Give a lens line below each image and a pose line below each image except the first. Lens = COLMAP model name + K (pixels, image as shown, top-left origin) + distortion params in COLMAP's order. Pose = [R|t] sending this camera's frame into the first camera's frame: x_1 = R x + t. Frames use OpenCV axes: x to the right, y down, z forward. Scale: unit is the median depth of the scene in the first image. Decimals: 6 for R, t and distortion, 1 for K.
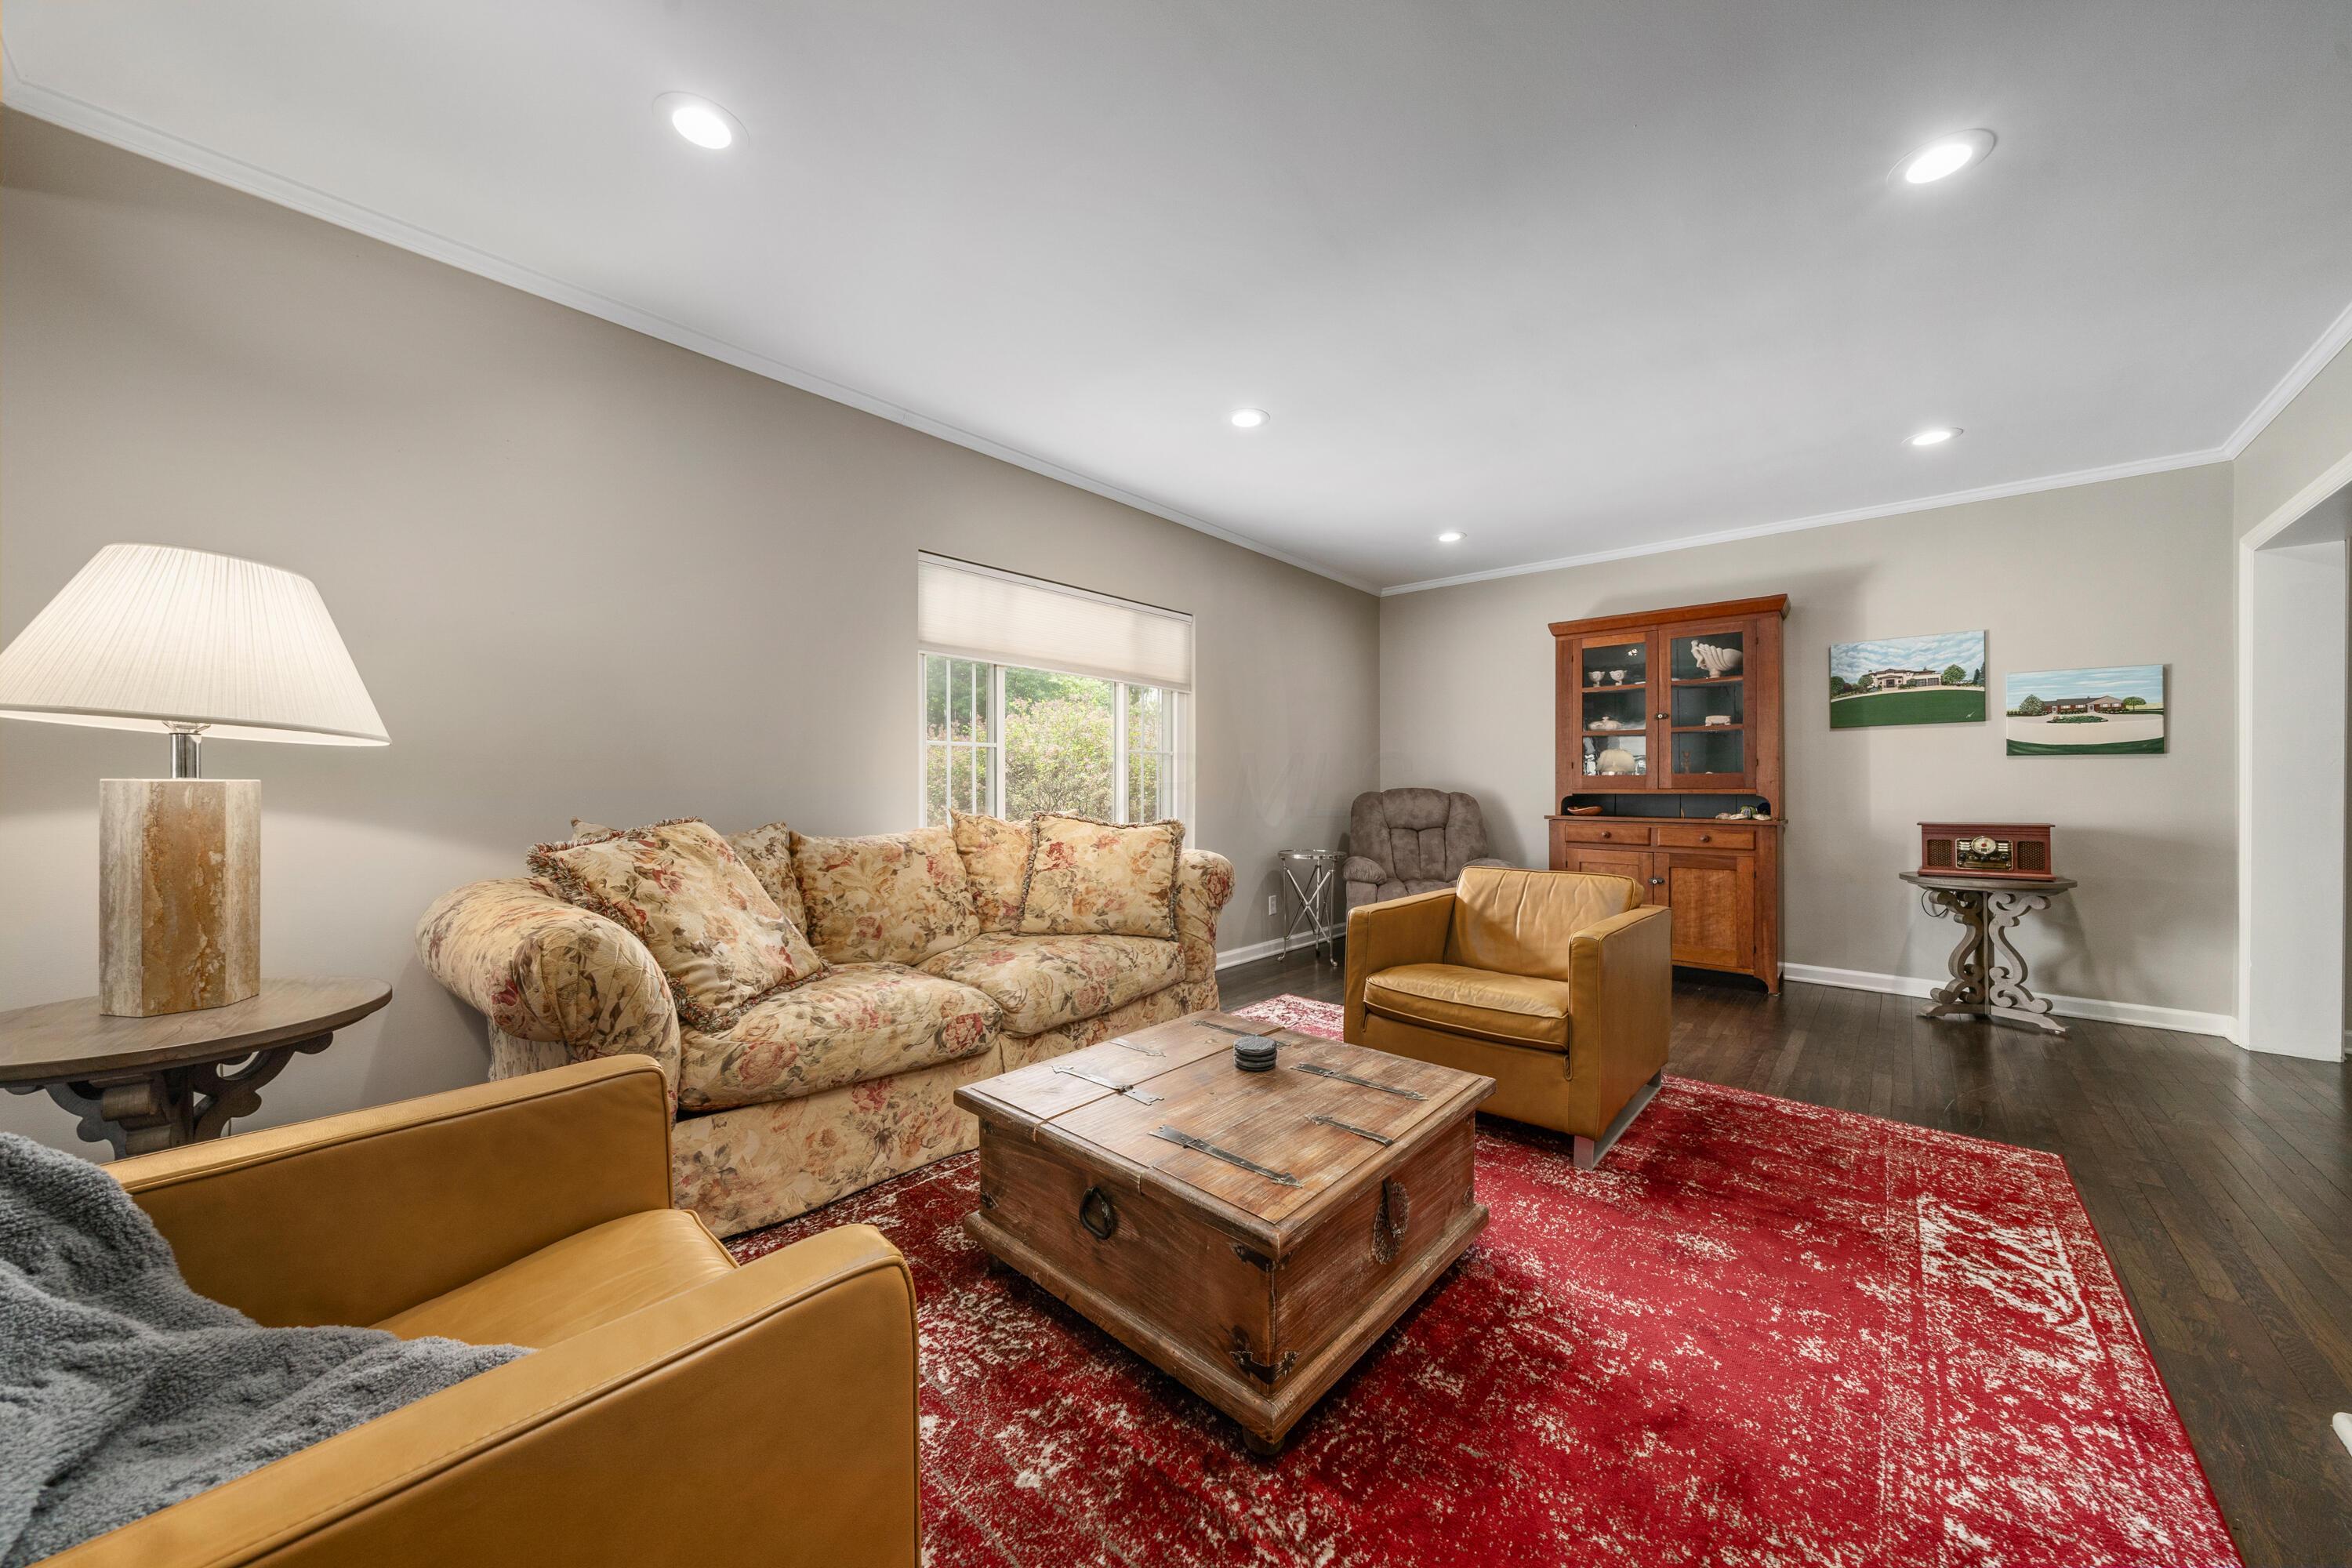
lens RADIAL K [[804.7, 0, 1176.0], [0, 804.7, 784.0], [0, 0, 1]] dist [-0.009534, 0.000061]
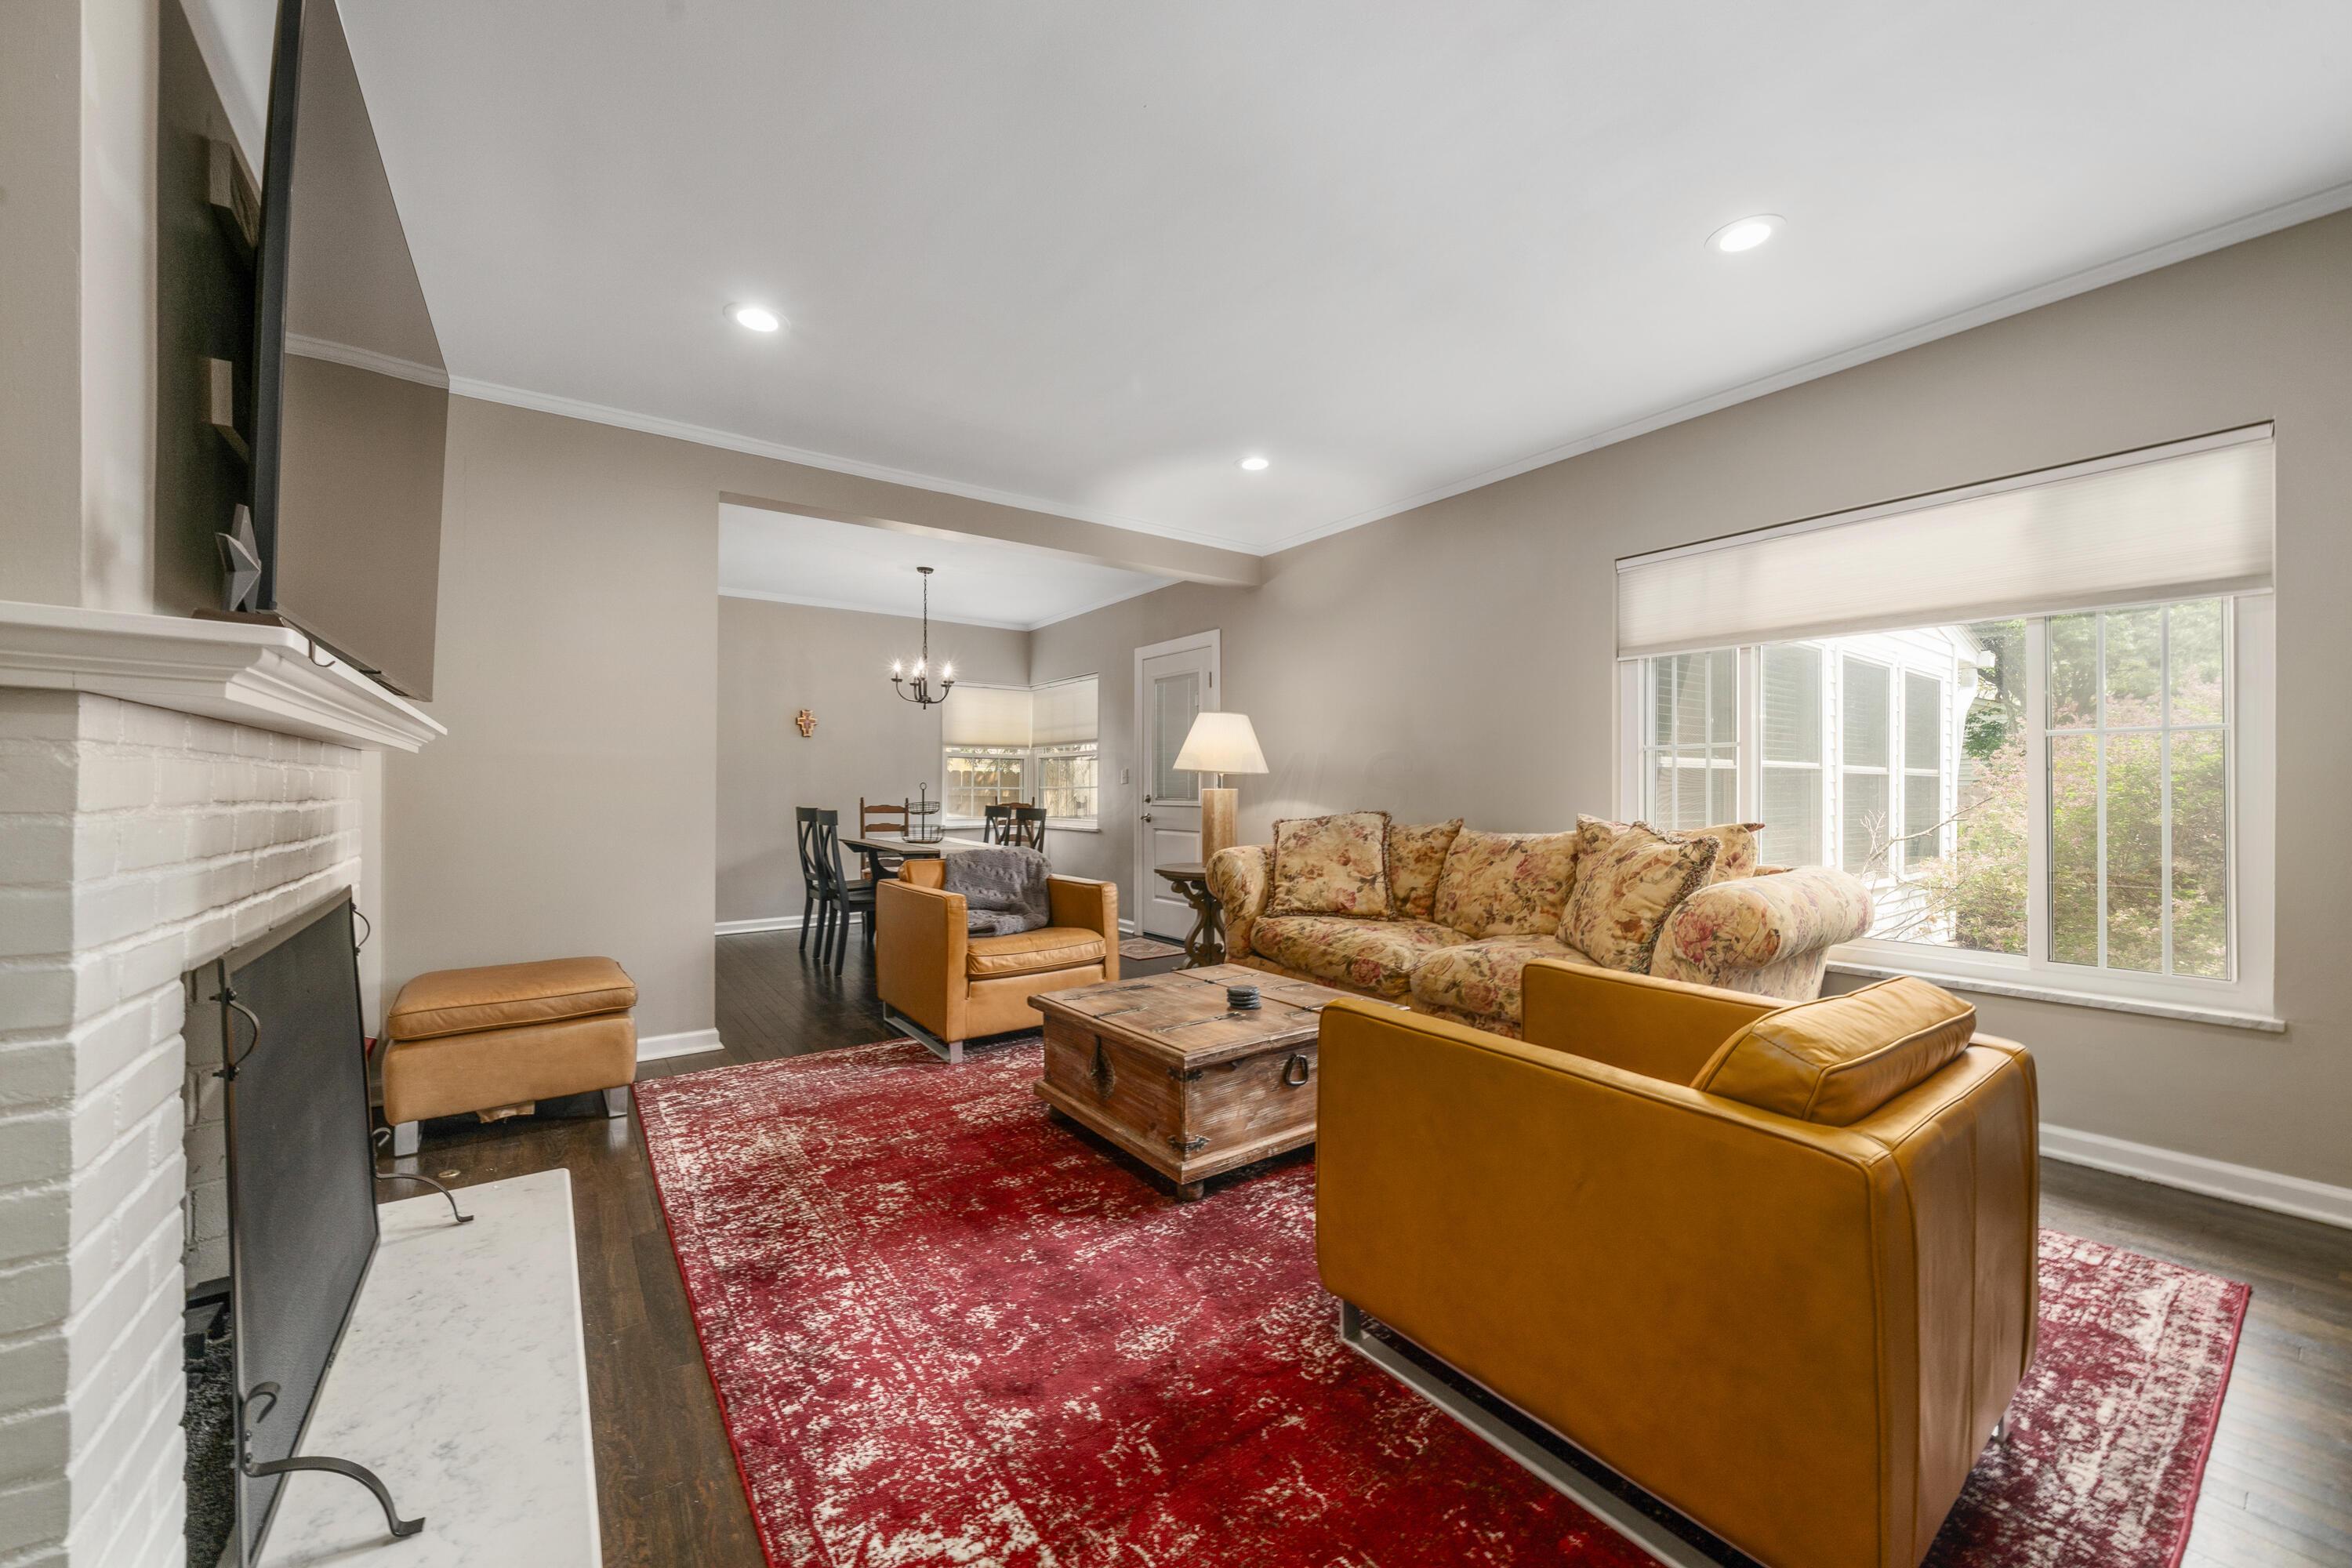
lens RADIAL K [[884.3, 0, 1176.0], [0, 884.3, 784.0], [0, 0, 1]] dist [-0.000076, -0.000001]
pose [[-0.201532, -0.007480, -0.979453, 1.881741], [-0.000534, 0.999972, -0.007527, 0.004416], [0.979482, -0.000994, -0.201530, 1.463655]]
